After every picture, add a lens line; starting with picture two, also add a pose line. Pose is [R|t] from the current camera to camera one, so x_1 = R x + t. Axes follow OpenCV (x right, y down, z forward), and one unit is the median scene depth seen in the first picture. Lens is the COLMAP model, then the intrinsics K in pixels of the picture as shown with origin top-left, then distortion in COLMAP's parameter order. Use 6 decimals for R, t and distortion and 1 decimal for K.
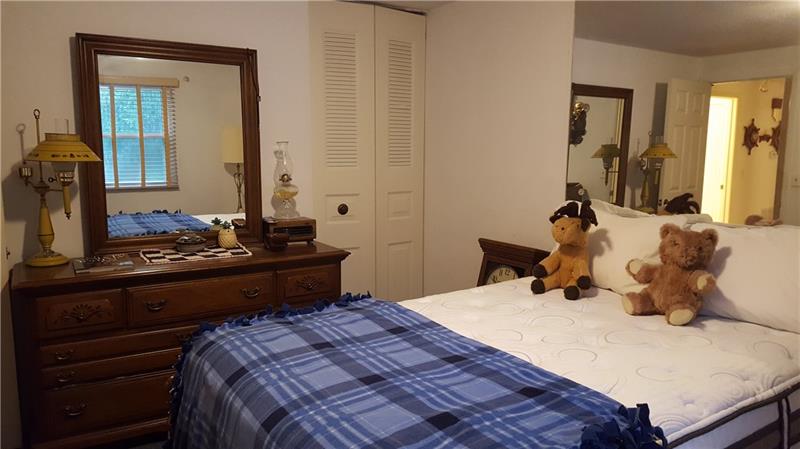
lens RADIAL K [[575.0, 0, 400.0], [0, 575.0, 224.5], [0, 0, 1]] dist [0.131903, -0.258108]
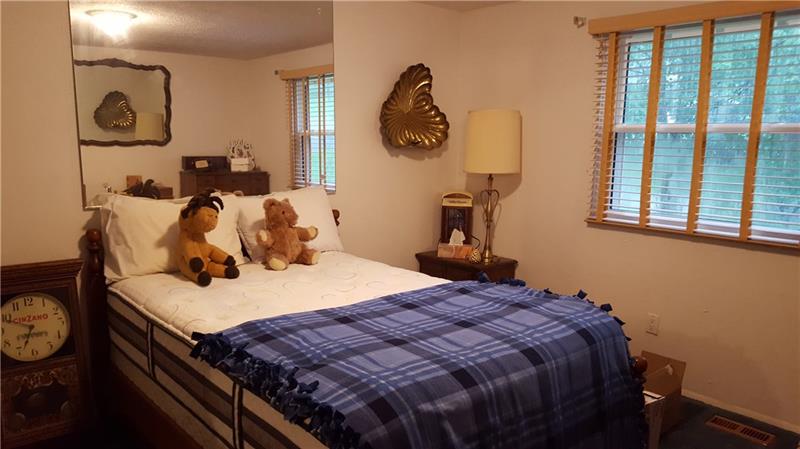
lens RADIAL K [[575.0, 0, 400.0], [0, 575.0, 224.5], [0, 0, 1]] dist [0.131903, -0.258108]
pose [[-0.088359, -0.161250, 0.982950, -1.131130], [0.122144, 0.977609, 0.171354, -0.168723], [-0.988571, 0.135202, -0.066685, 1.071065]]
